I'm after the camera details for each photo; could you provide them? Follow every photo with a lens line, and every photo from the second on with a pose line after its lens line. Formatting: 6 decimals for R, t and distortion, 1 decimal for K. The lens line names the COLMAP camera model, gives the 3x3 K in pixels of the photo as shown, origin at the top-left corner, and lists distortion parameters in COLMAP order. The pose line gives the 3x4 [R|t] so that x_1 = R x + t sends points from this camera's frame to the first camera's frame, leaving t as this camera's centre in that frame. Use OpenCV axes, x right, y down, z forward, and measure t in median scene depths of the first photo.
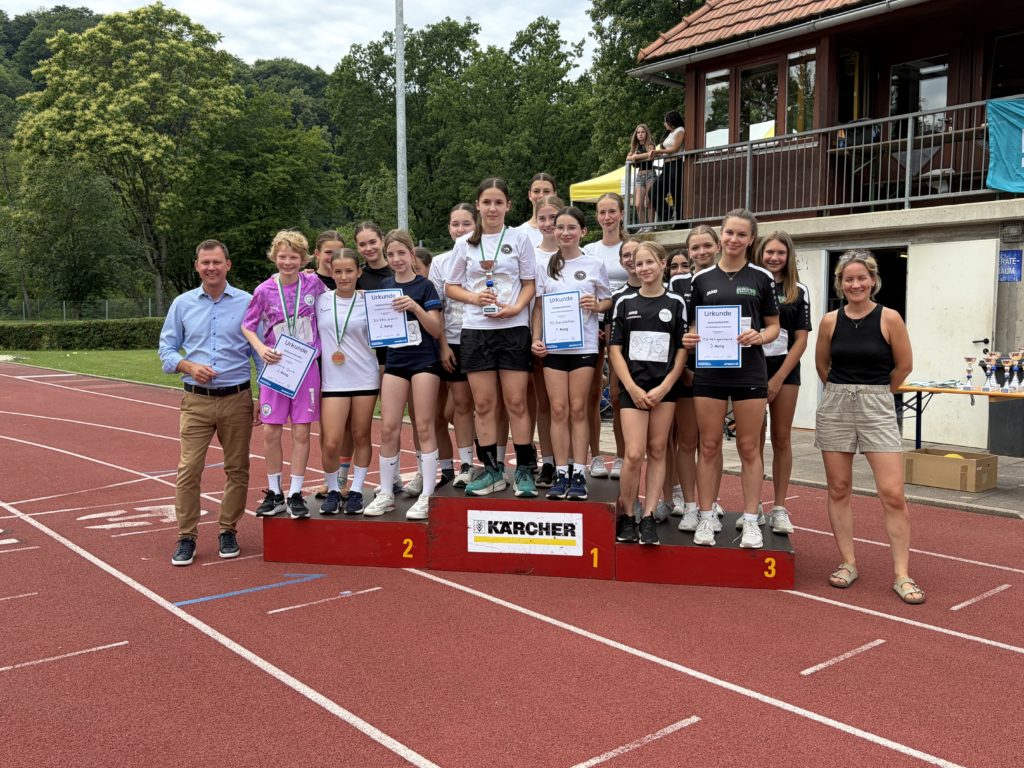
lens RADIAL K [[953.0, 0, 513.6], [0, 953.0, 388.6], [0, 0, 1]] dist [0.022193, -0.016185]
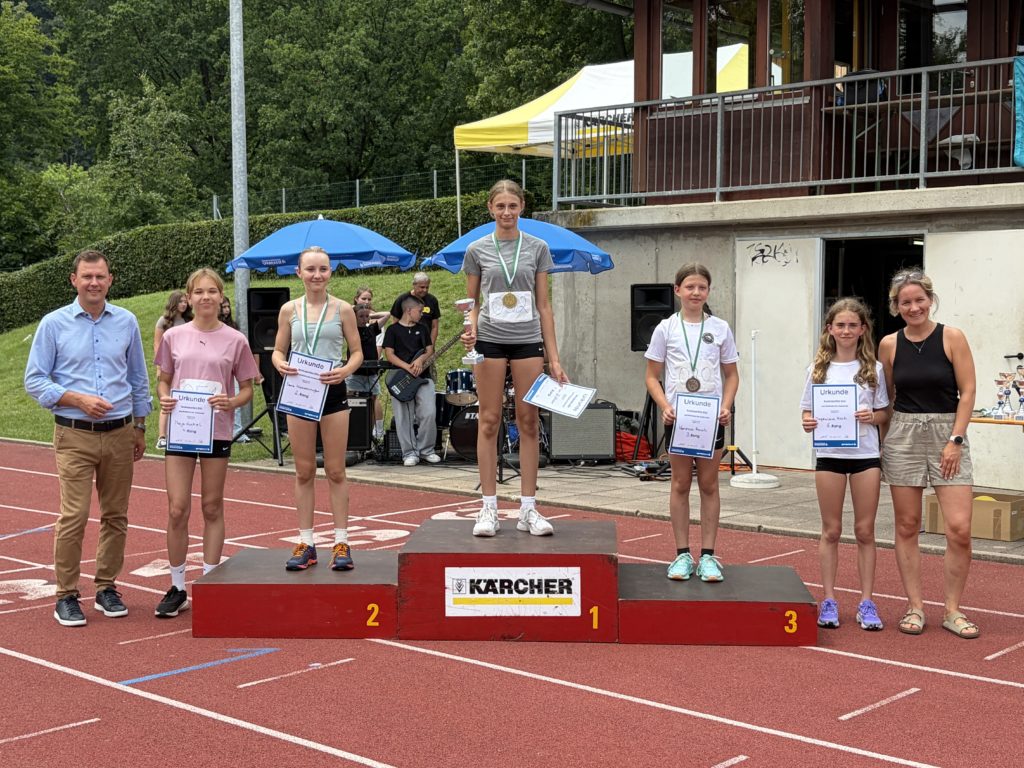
lens RADIAL K [[1472.4, 0, 518.5], [0, 1472.4, 382.3], [0, 0, 1]] dist [0.166225, -0.583840]
pose [[0.991538, -0.007807, 0.129585, -0.076124], [0.010702, 0.999708, -0.021662, -0.004629], [-0.129378, 0.022865, 0.991332, -0.163204]]
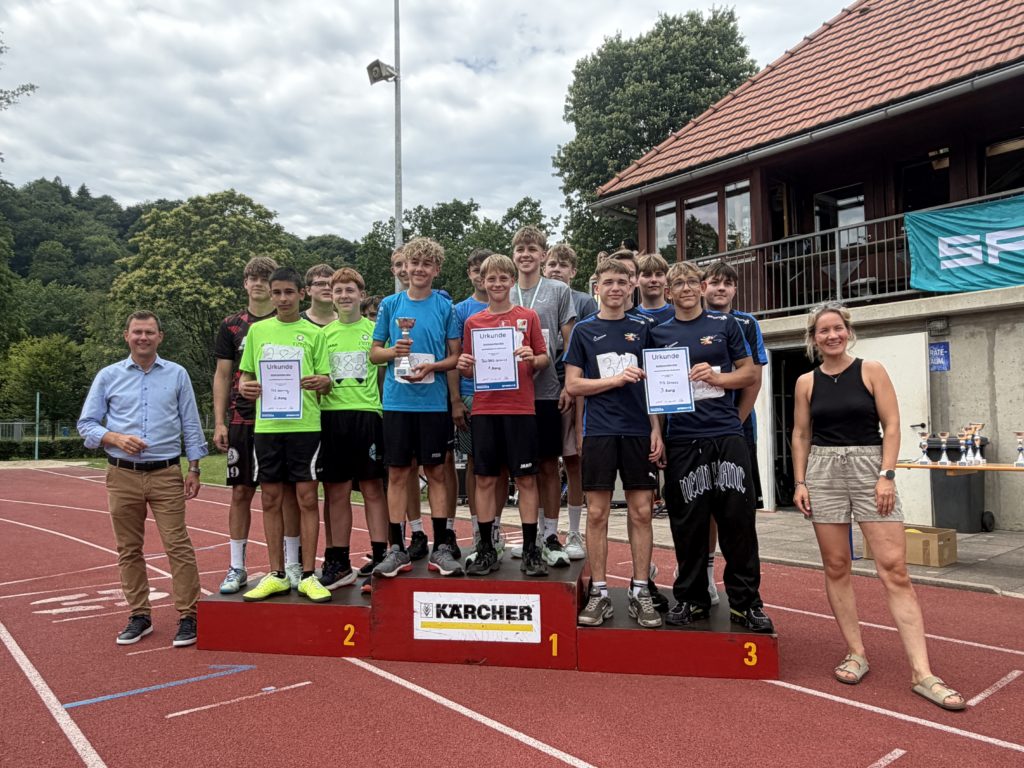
lens RADIAL K [[762.9, 0, 505.1], [0, 762.9, 384.5], [0, 0, 1]] dist [-0.030734, 0.040890]
pose [[0.999937, -0.010532, -0.003917, 0.021653], [0.009898, 0.990545, -0.136834, 0.015777], [0.005321, 0.136786, 0.990586, 0.125252]]
